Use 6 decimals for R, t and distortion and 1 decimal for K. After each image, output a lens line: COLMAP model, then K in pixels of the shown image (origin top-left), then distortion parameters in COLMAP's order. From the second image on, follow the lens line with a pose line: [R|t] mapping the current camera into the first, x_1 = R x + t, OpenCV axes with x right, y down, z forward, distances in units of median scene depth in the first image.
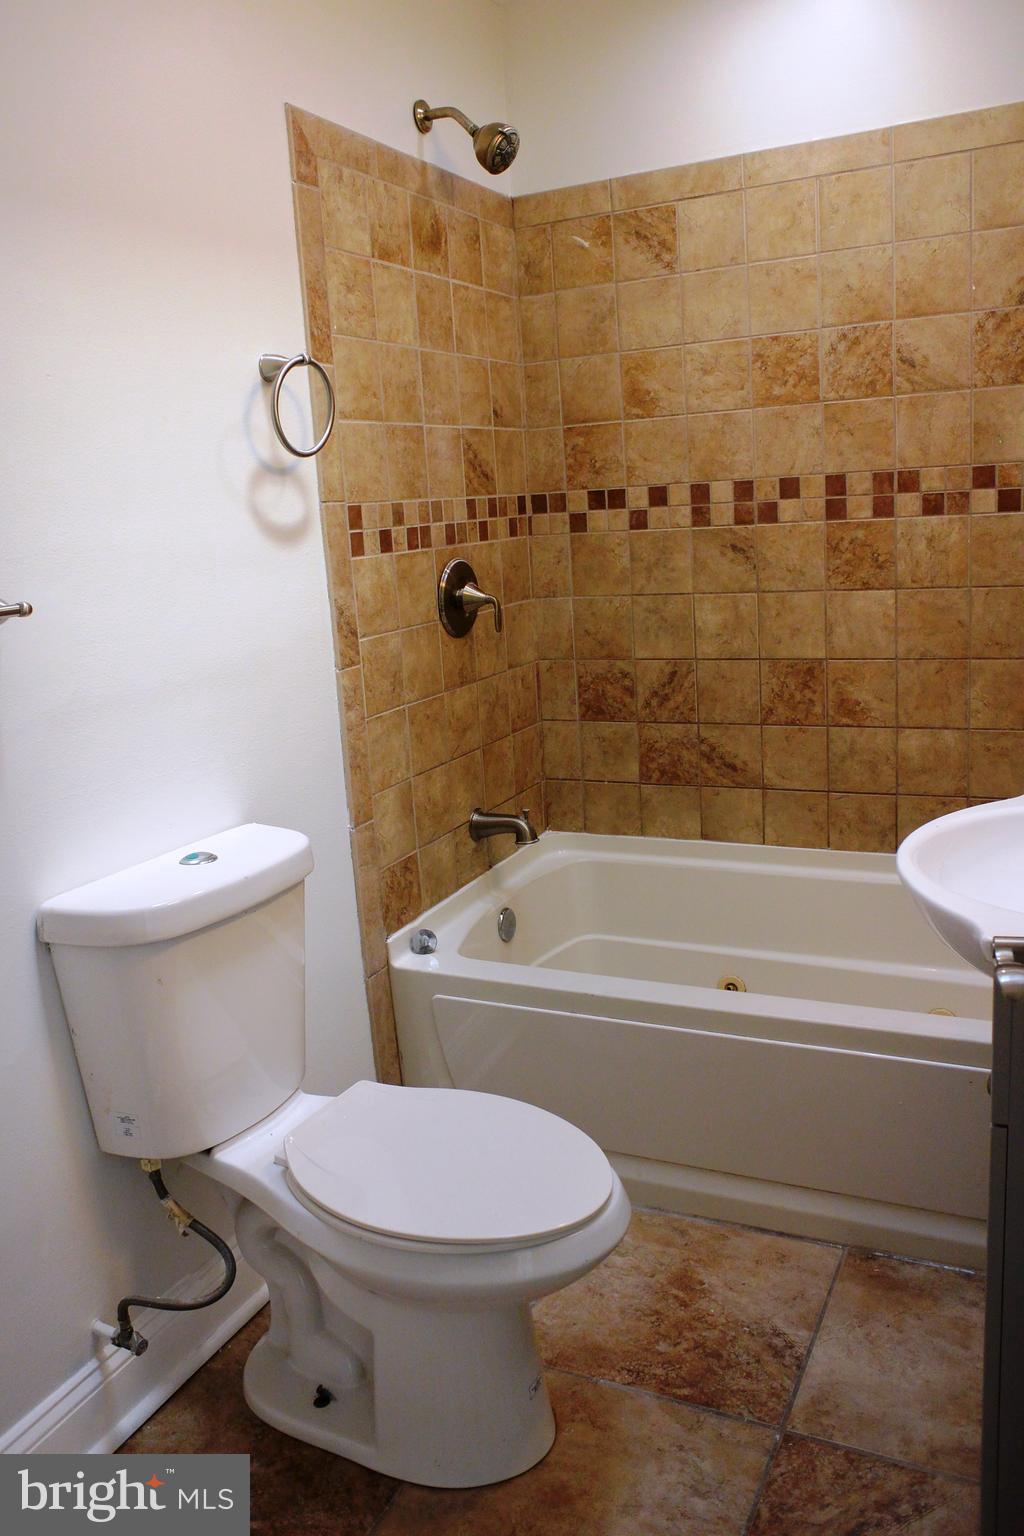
lens RADIAL K [[1208.0, 0, 509.8], [0, 1208.0, 770.1], [0, 0, 1]] dist [-0.087179, 0.066283]
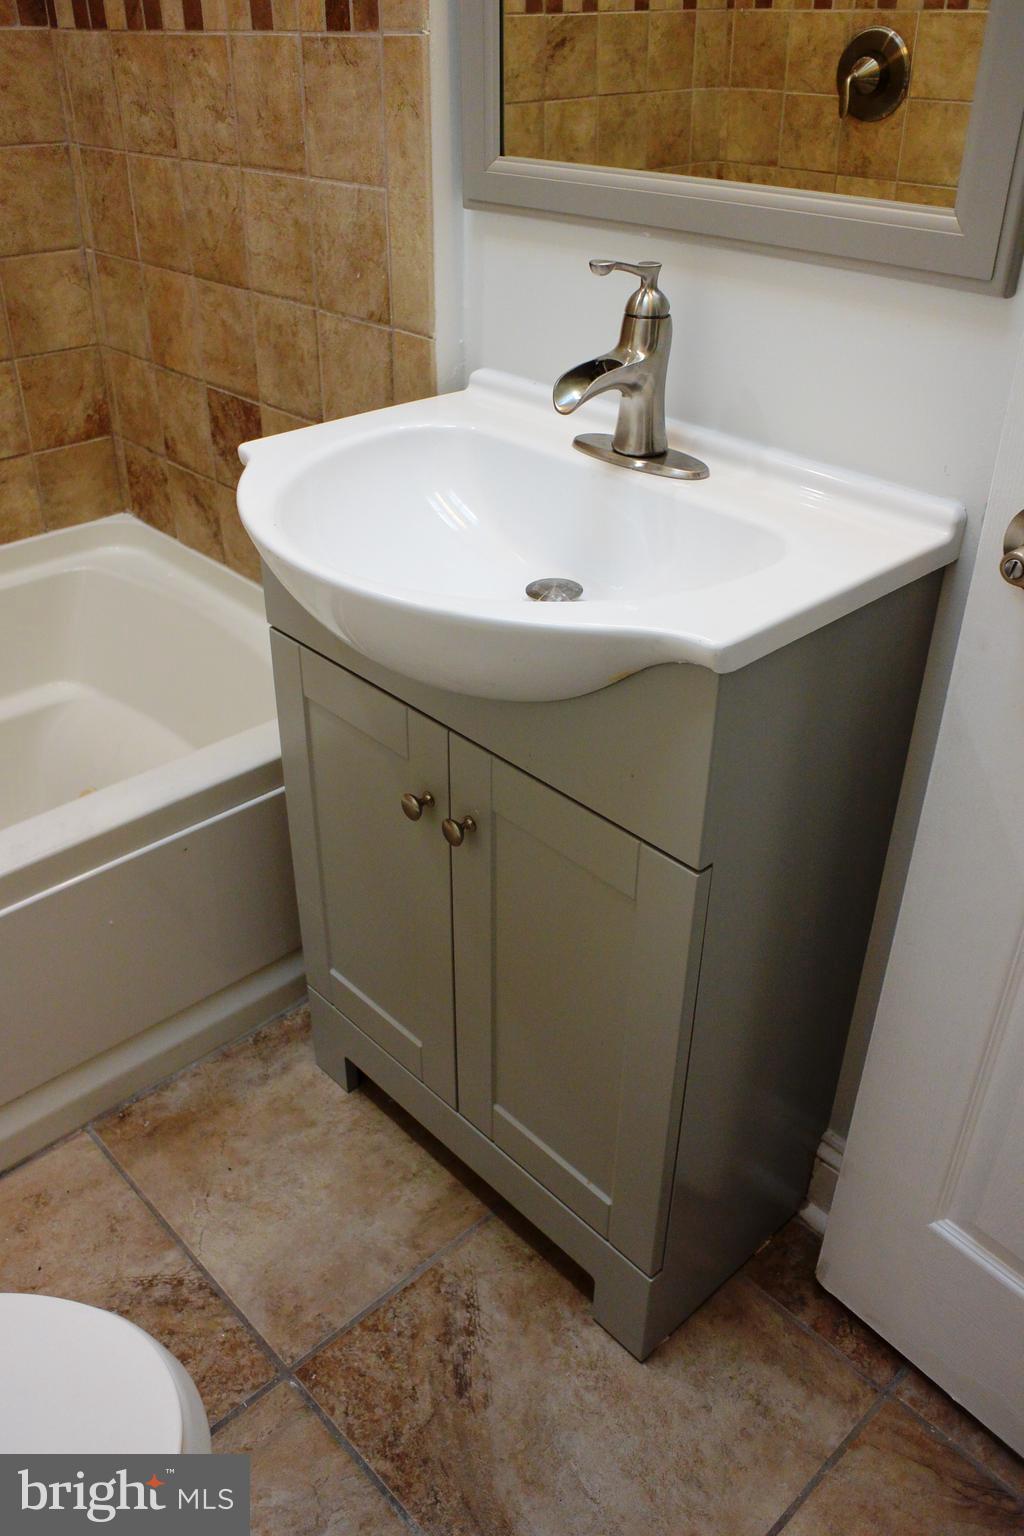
lens RADIAL K [[1208.0, 0, 508.4], [0, 1208.0, 763.6], [0, 0, 1]] dist [-0.087179, 0.066283]
pose [[0.346120, -0.436741, 0.830336, -0.123221], [0.173221, 0.899573, 0.400952, -0.047572], [-0.922060, 0.005054, 0.387013, 0.398524]]
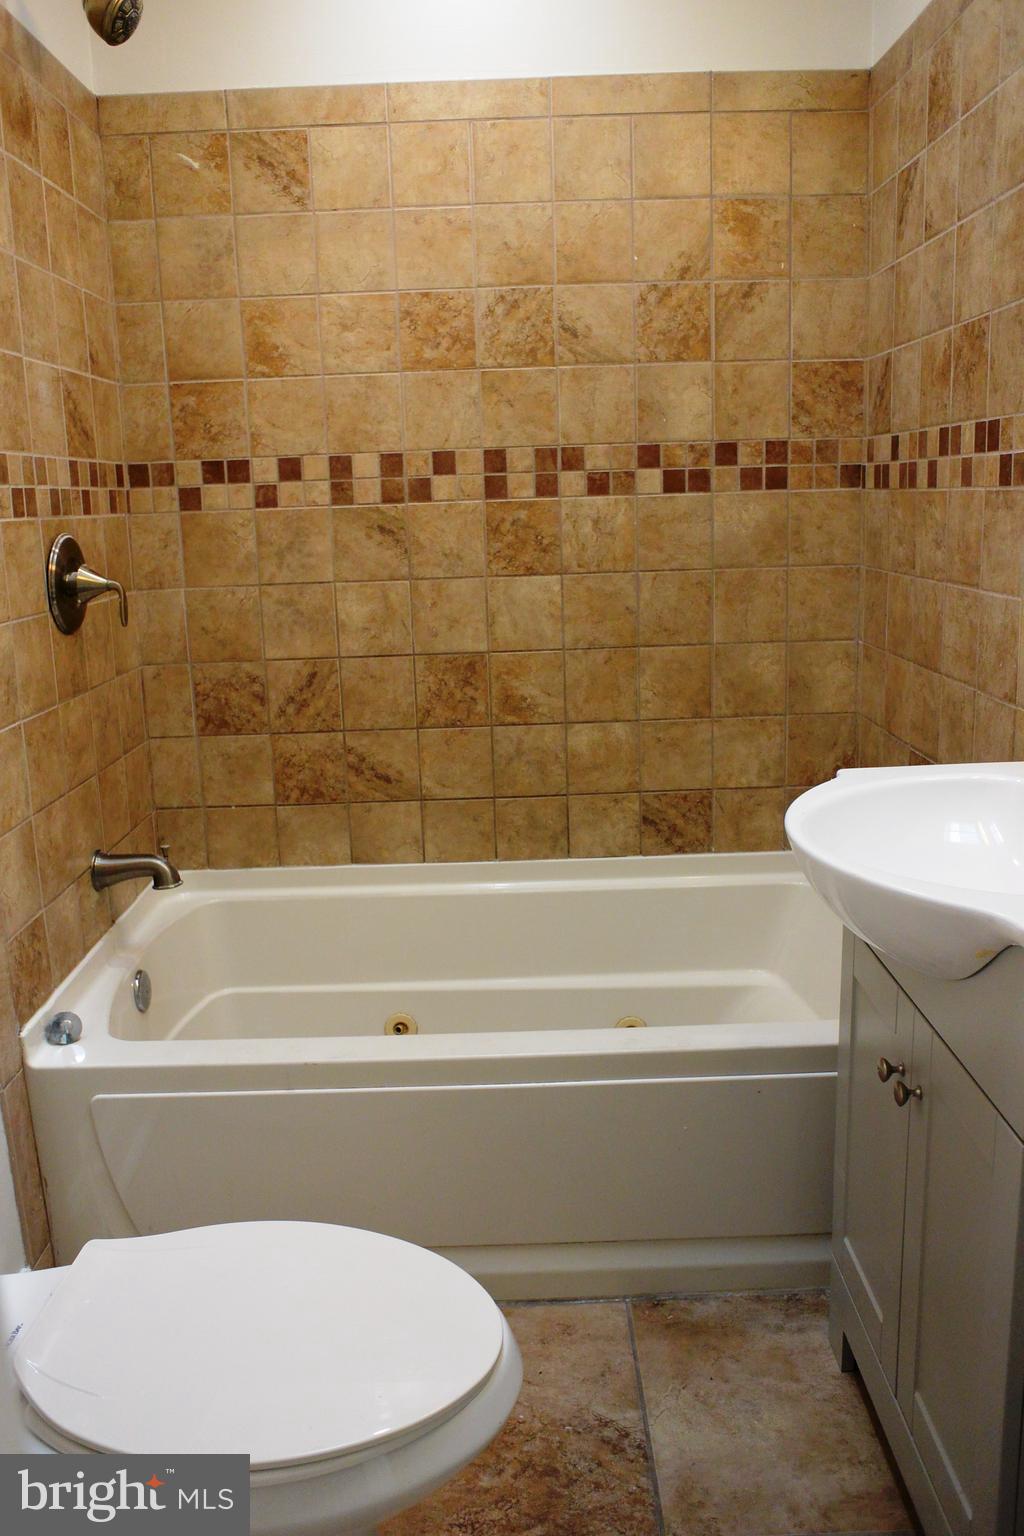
lens RADIAL K [[1208.0, 0, 511.0], [0, 1208.0, 765.5], [0, 0, 1]] dist [-0.087179, 0.066283]
pose [[0.893582, -0.060068, 0.444864, -0.144114], [0.071587, 0.997393, -0.009119, 0.003087], [-0.443156, 0.039995, 0.895552, 0.188933]]
